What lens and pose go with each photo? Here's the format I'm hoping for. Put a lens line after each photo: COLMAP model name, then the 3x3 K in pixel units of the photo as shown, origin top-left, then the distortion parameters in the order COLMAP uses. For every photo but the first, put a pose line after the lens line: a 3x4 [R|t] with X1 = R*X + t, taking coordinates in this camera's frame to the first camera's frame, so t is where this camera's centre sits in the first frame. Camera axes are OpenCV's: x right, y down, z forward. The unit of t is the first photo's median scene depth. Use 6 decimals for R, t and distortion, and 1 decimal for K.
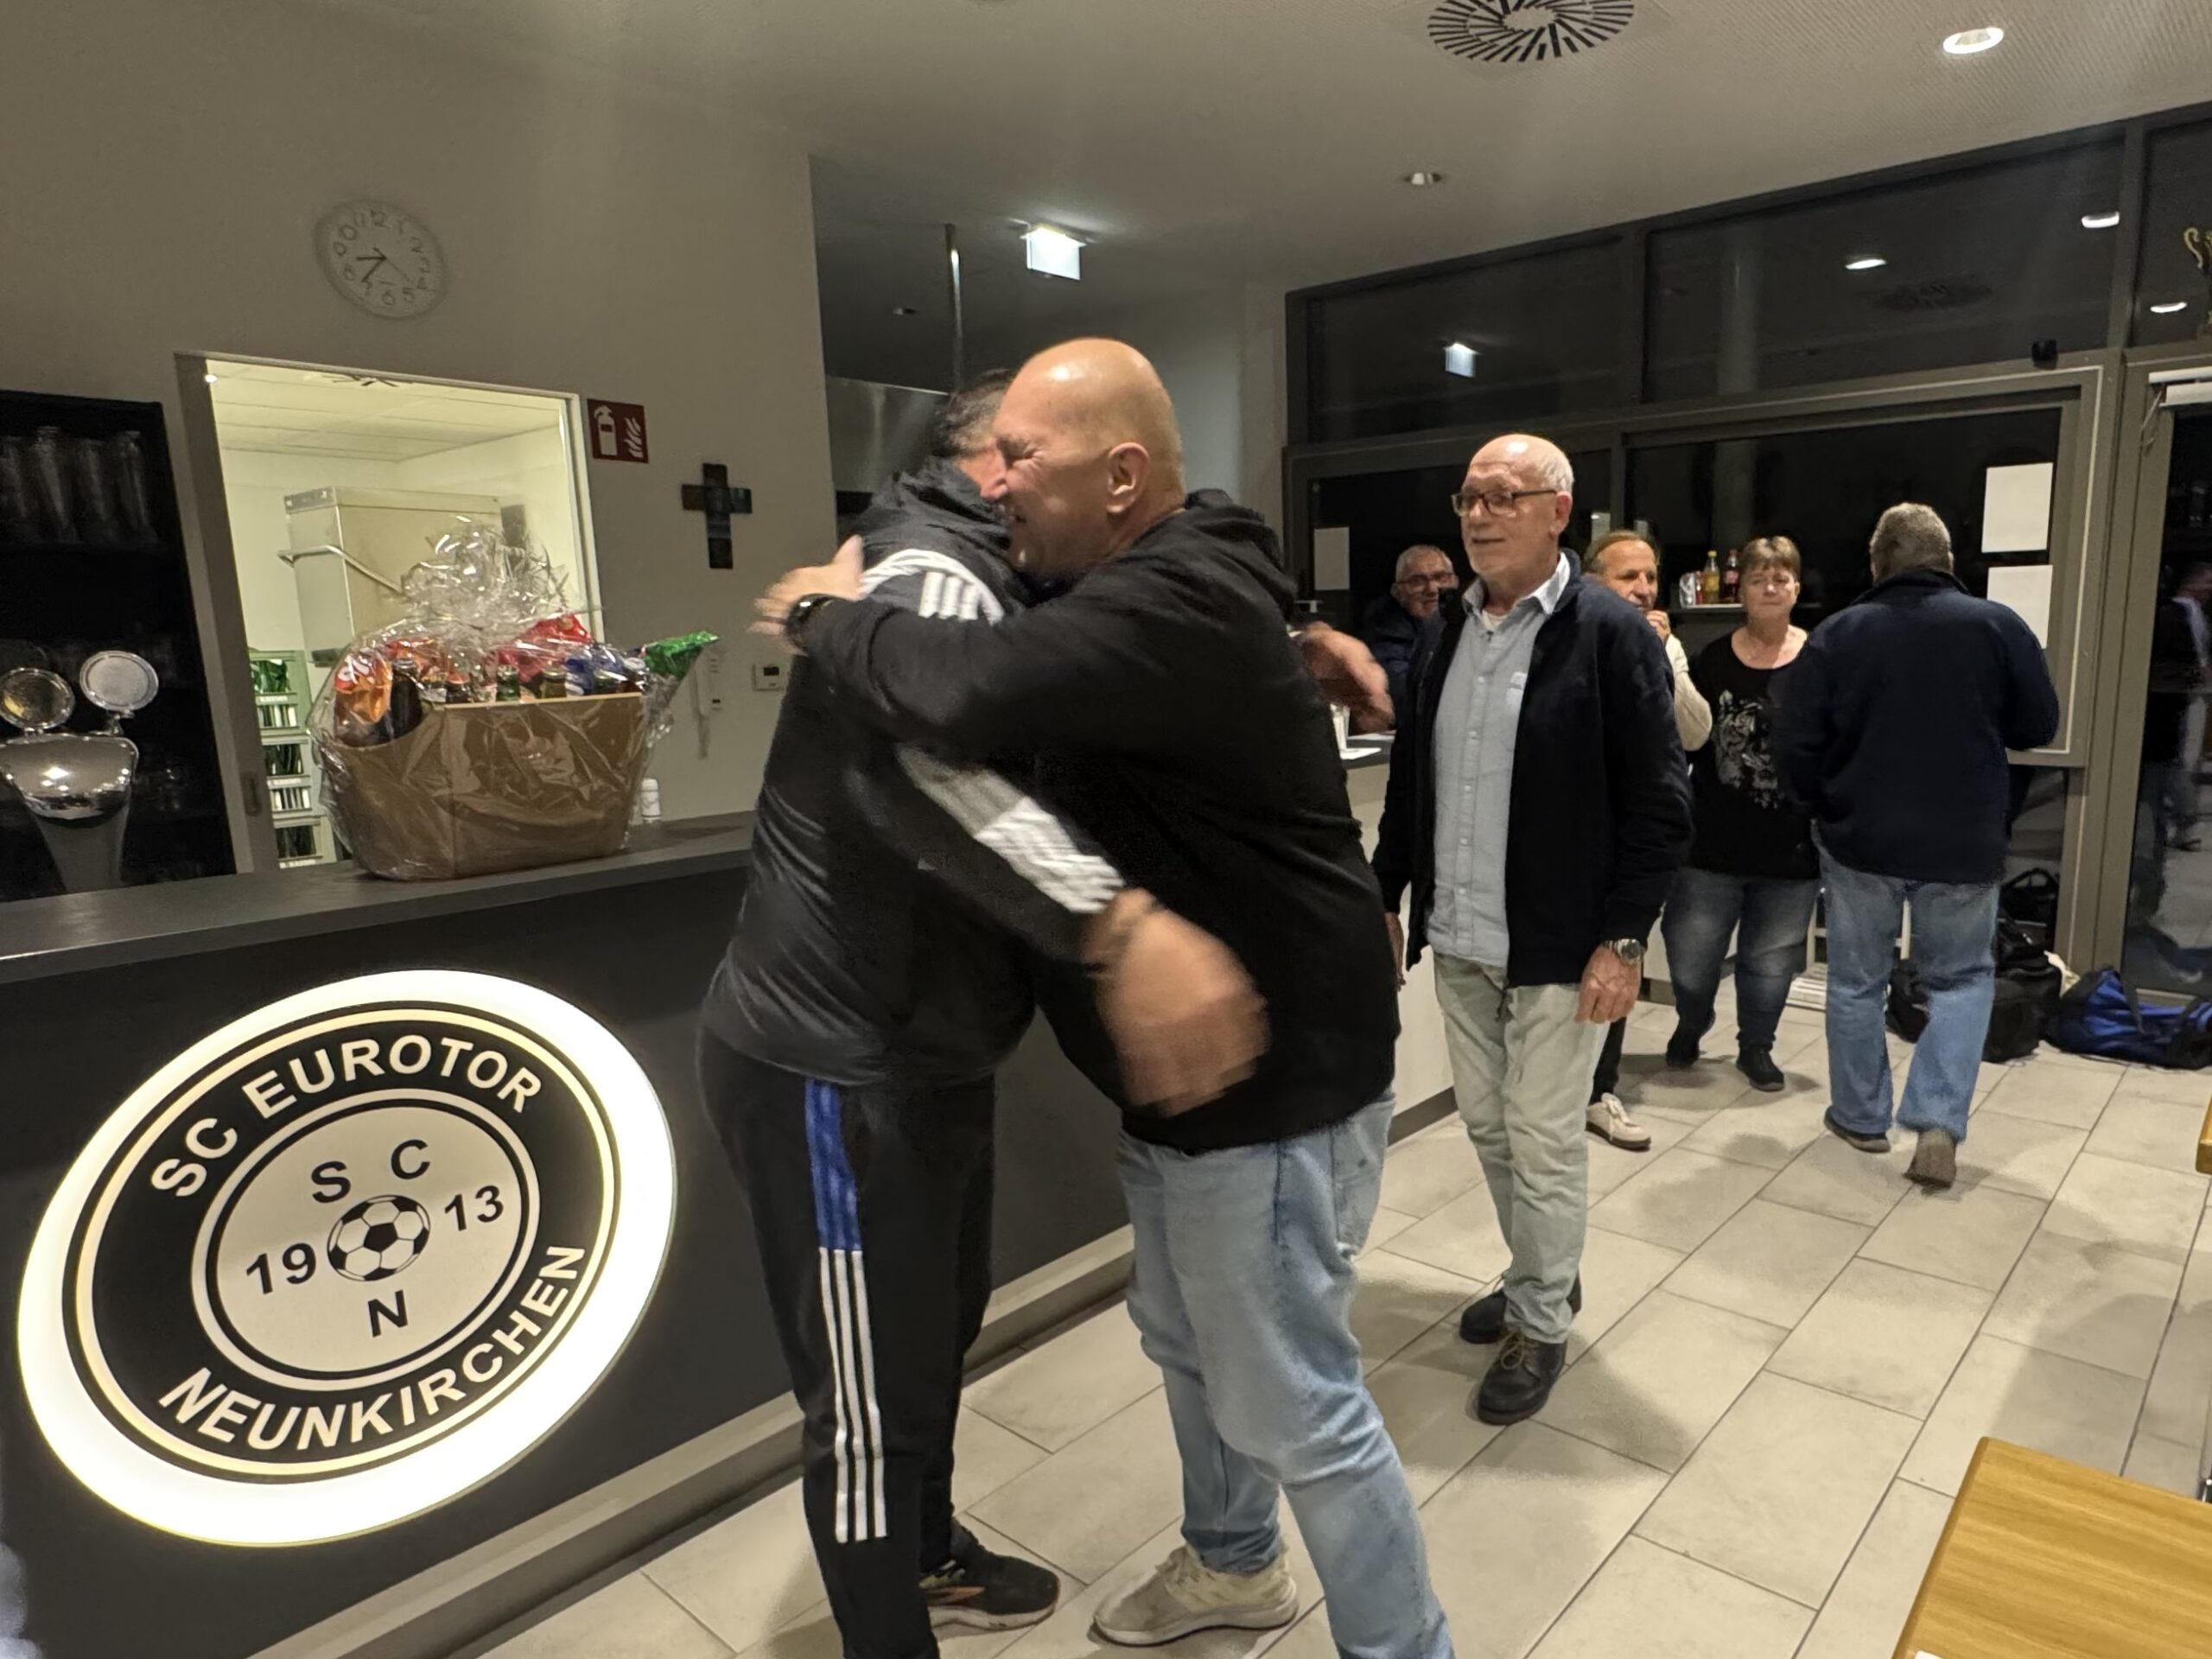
lens RADIAL K [[1366.8, 0, 1285.7], [0, 1366.8, 876.3], [0, 0, 1]] dist [-0.004230, 0.003231]
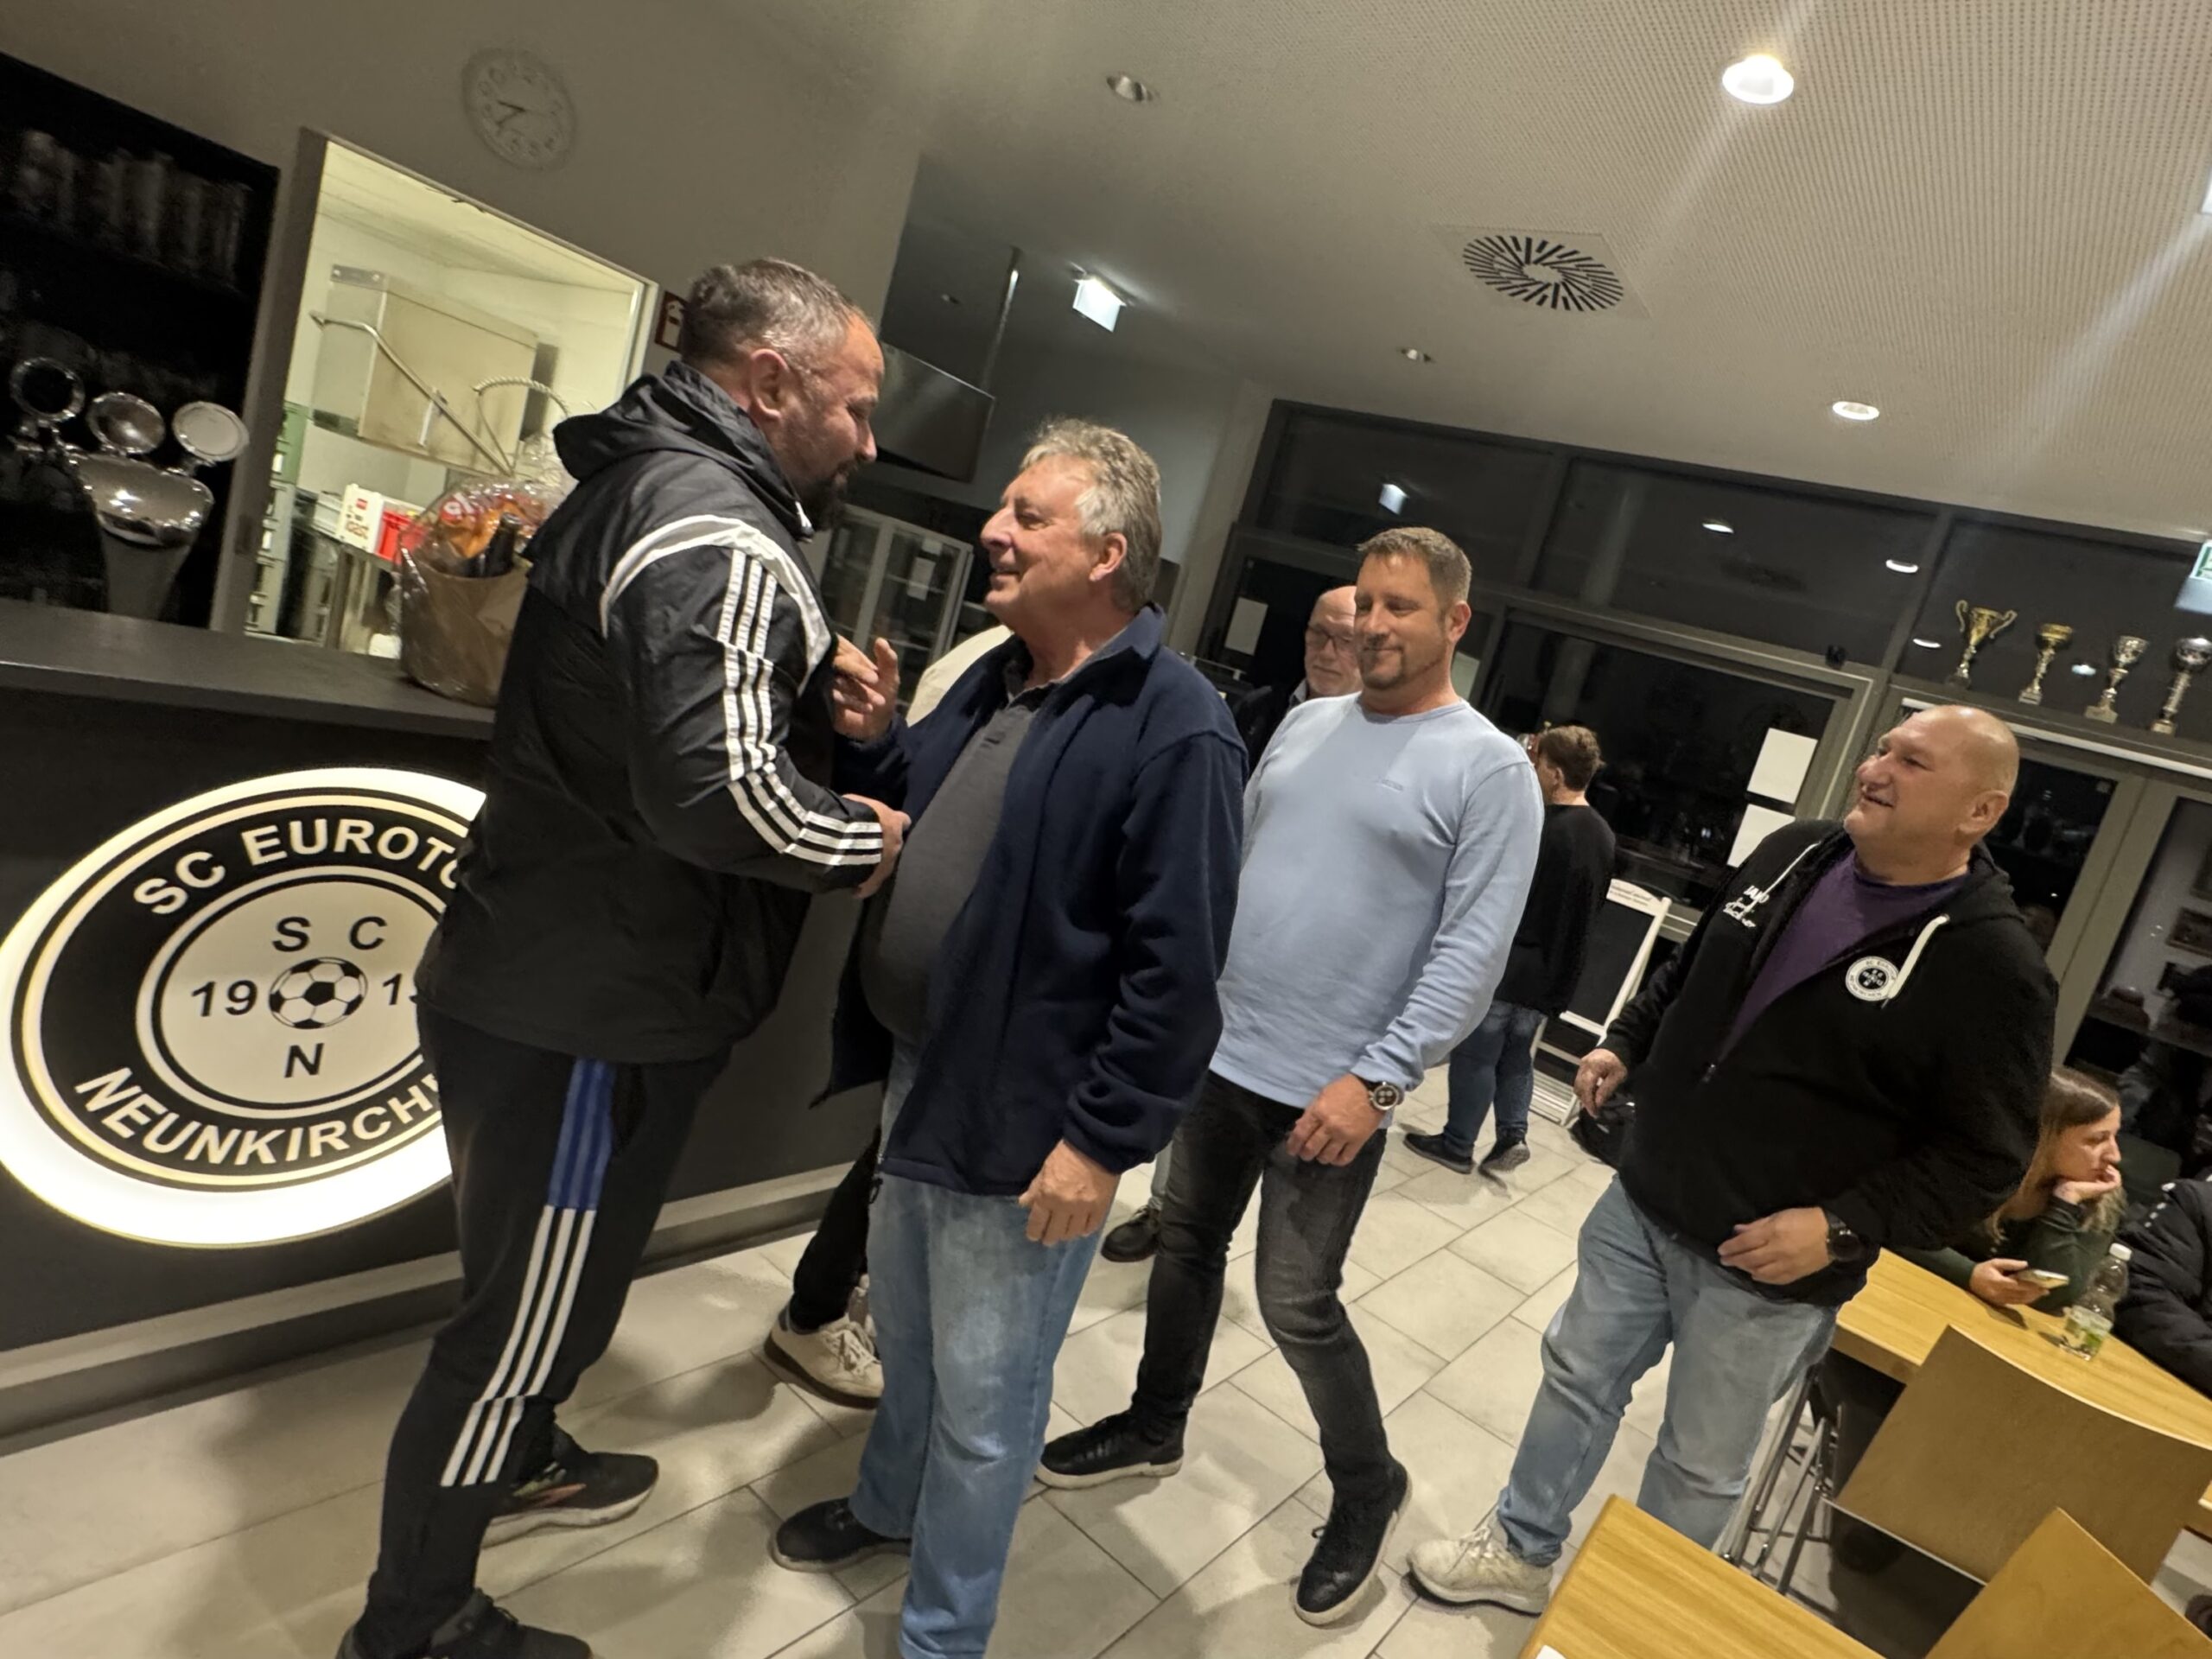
lens RADIAL K [[1182.9, 0, 1262.4], [0, 1182.9, 869.5], [0, 0, 1]] dist [-0.002381, 0.000340]
pose [[0.948763, 0.288206, 0.129558, -0.088903], [-0.287066, 0.957507, -0.027806, -0.025738], [-0.132067, -0.010810, 0.991182, -0.054288]]
